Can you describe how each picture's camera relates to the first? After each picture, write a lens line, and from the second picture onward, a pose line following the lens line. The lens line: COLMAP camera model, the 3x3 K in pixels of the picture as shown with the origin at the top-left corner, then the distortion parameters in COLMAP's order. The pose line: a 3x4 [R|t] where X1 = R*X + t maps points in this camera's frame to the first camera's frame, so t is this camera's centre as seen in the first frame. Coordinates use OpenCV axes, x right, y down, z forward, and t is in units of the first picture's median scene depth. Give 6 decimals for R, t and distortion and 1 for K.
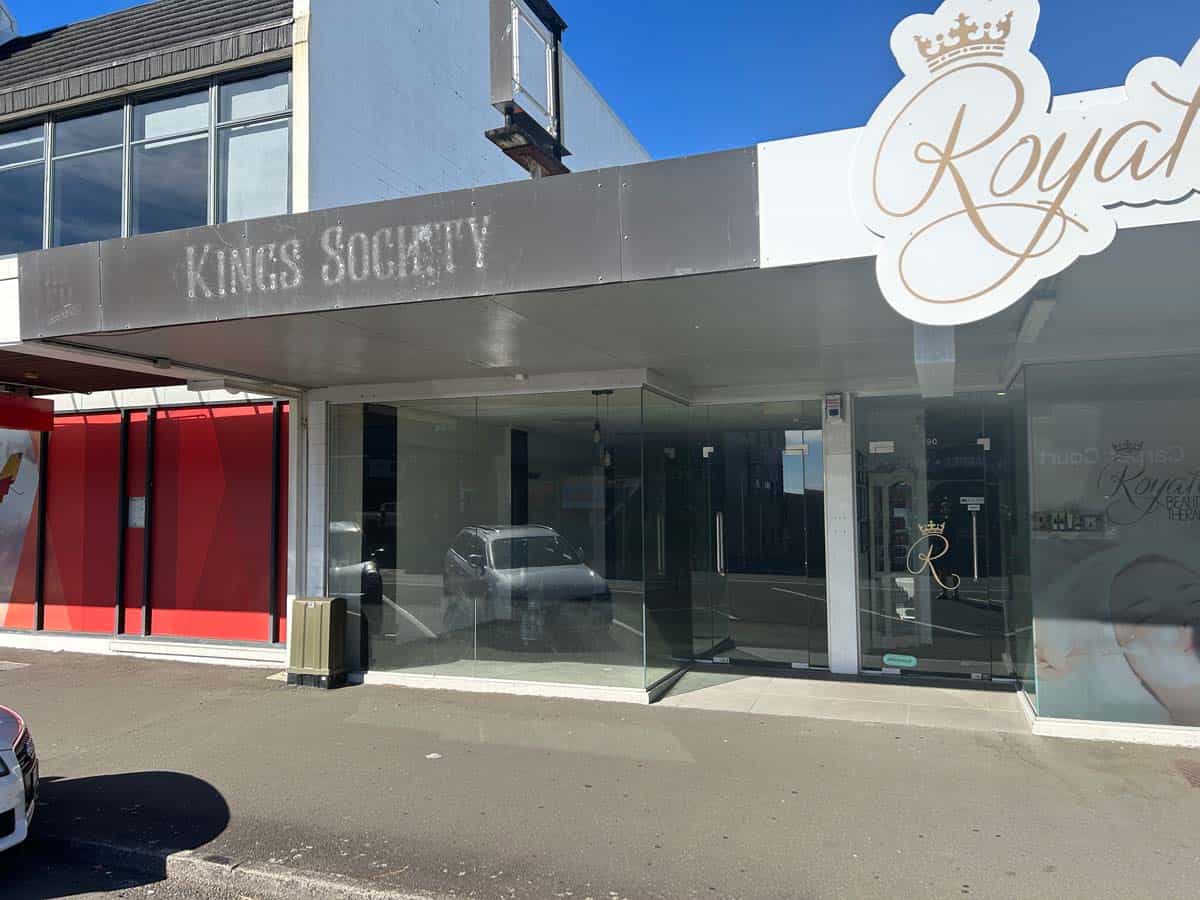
lens RADIAL K [[898.8, 0, 600.0], [0, 898.8, 450.0], [0, 0, 1]] dist [0.061377, -0.063984]
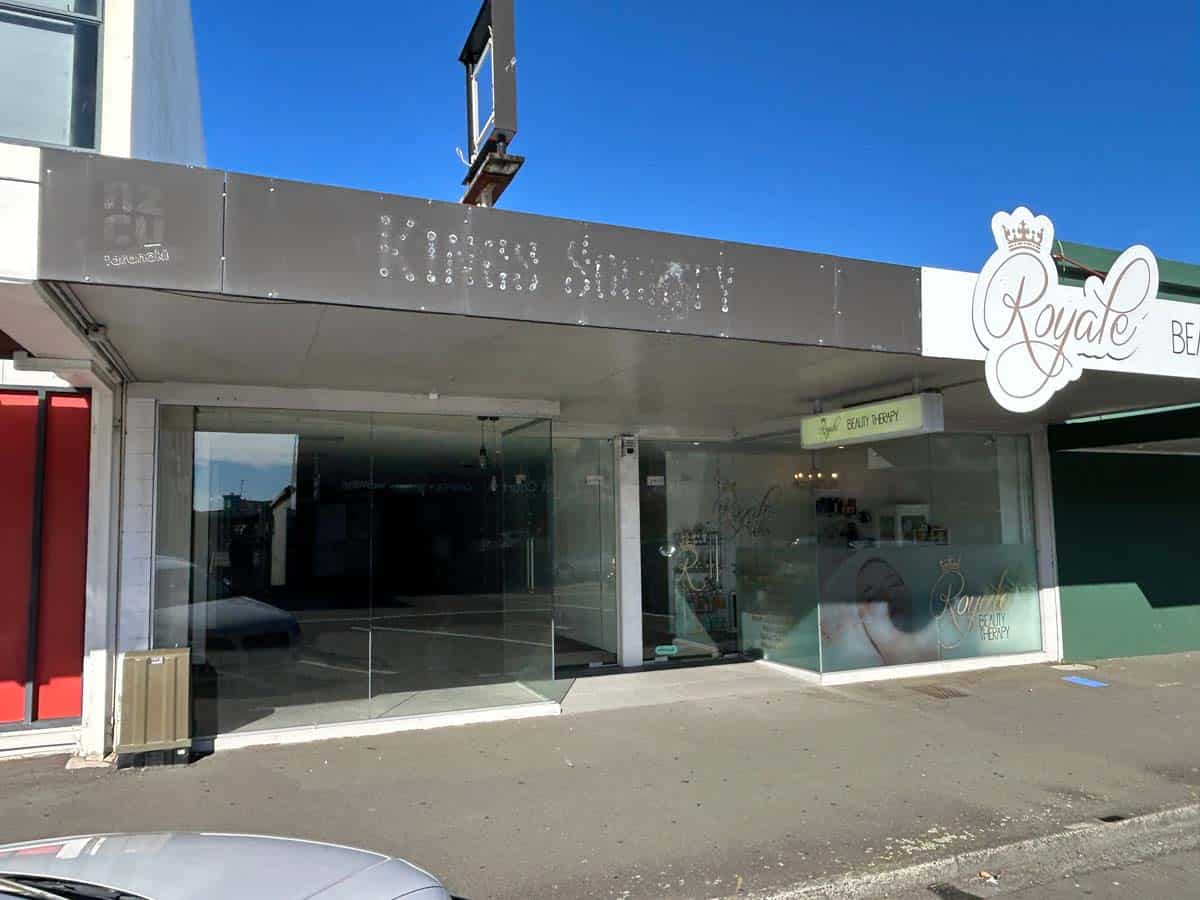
lens RADIAL K [[832.0, 0, 597.7], [0, 832.0, 446.2], [0, 0, 1]] dist [0.002476, -0.003112]
pose [[0.724409, 0.060568, 0.686705, -0.837413], [-0.035899, 0.998096, -0.050162, 0.015292], [-0.688435, 0.011686, 0.725204, 0.335260]]
